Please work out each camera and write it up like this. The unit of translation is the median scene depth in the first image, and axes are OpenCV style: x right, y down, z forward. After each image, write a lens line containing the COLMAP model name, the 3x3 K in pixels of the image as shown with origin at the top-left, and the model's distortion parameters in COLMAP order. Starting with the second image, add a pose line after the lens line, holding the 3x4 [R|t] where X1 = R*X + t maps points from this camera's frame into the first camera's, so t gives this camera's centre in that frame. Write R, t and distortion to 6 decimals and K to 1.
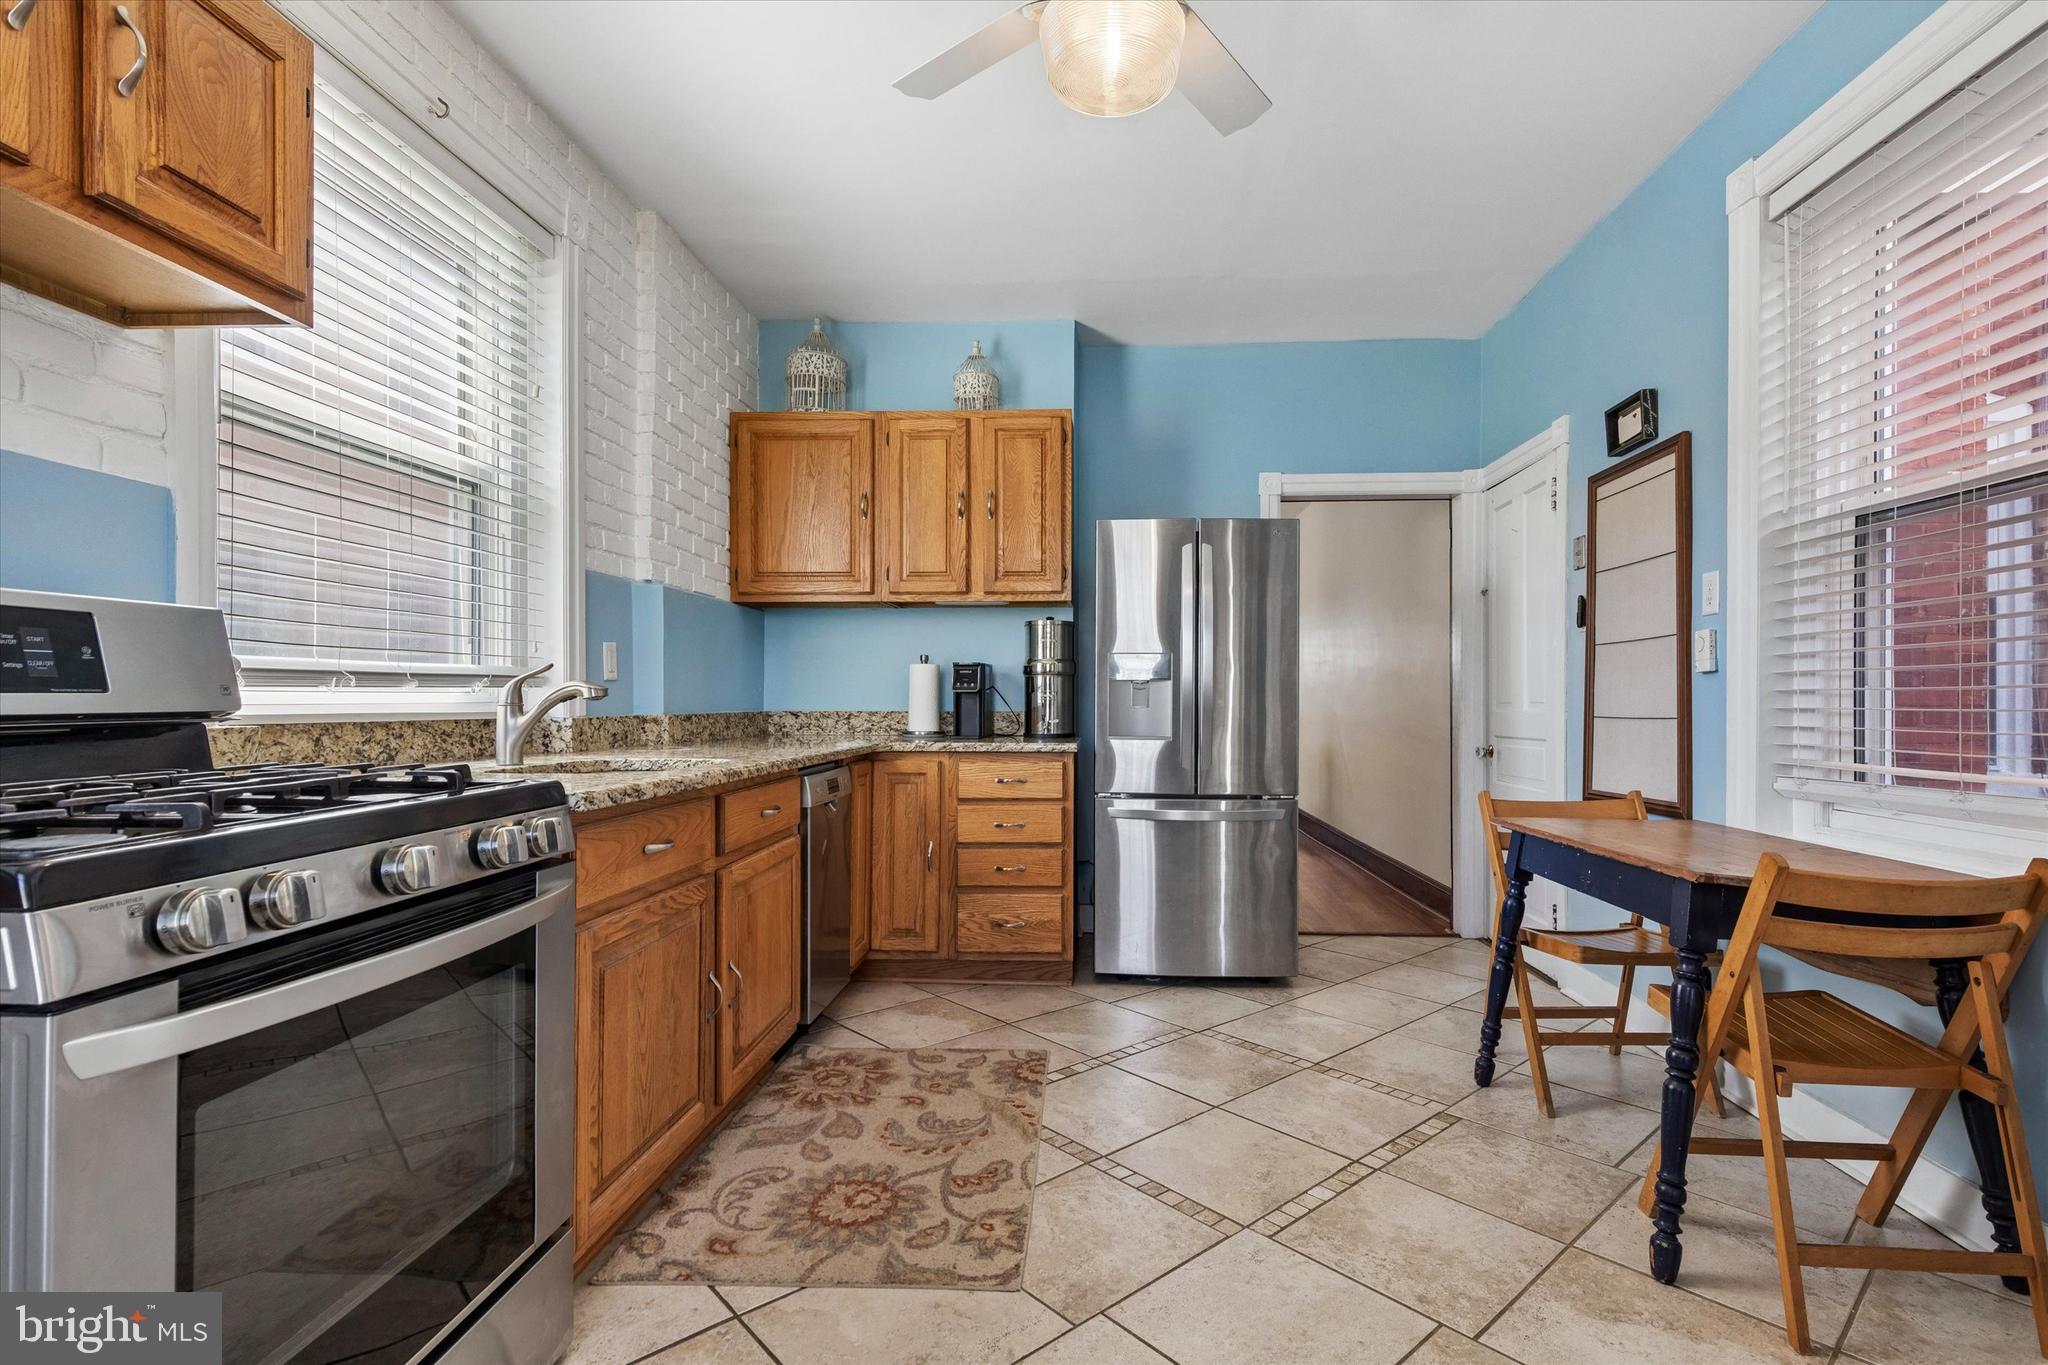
lens RADIAL K [[950.9, 0, 1046.8], [0, 950.9, 697.0], [0, 0, 1]] dist [0.013062, -0.000379]
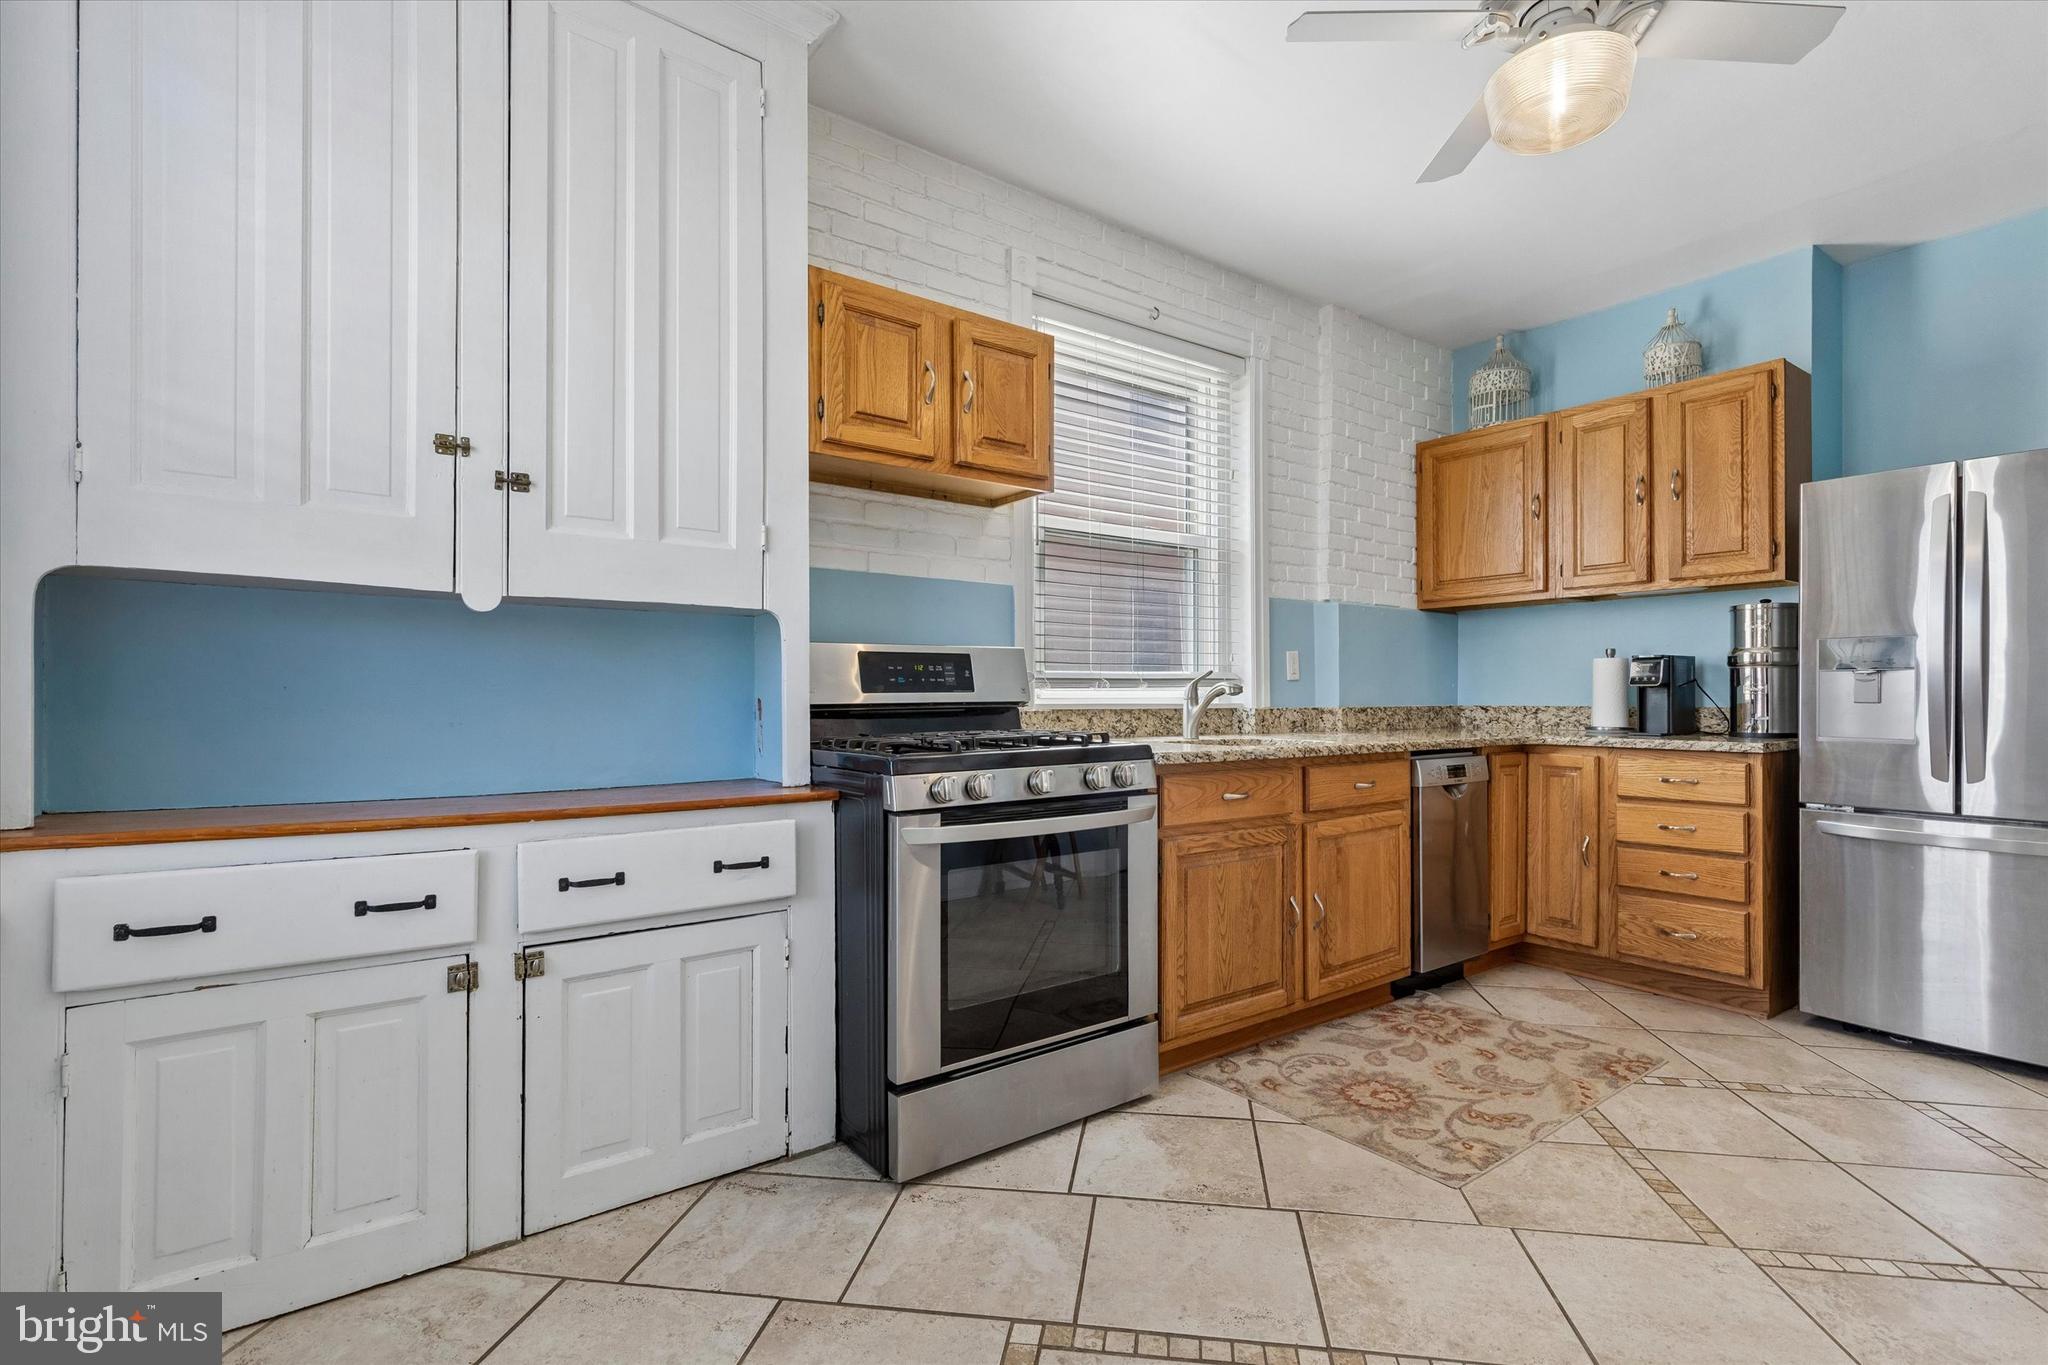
lens RADIAL K [[950.9, 0, 1046.8], [0, 950.9, 697.0], [0, 0, 1]] dist [0.013062, -0.000379]
pose [[0.638246, -0.001679, -0.769831, 0.311180], [0.004261, 0.999990, 0.001351, 0.001901], [0.769821, -0.004142, 0.638247, -0.084118]]
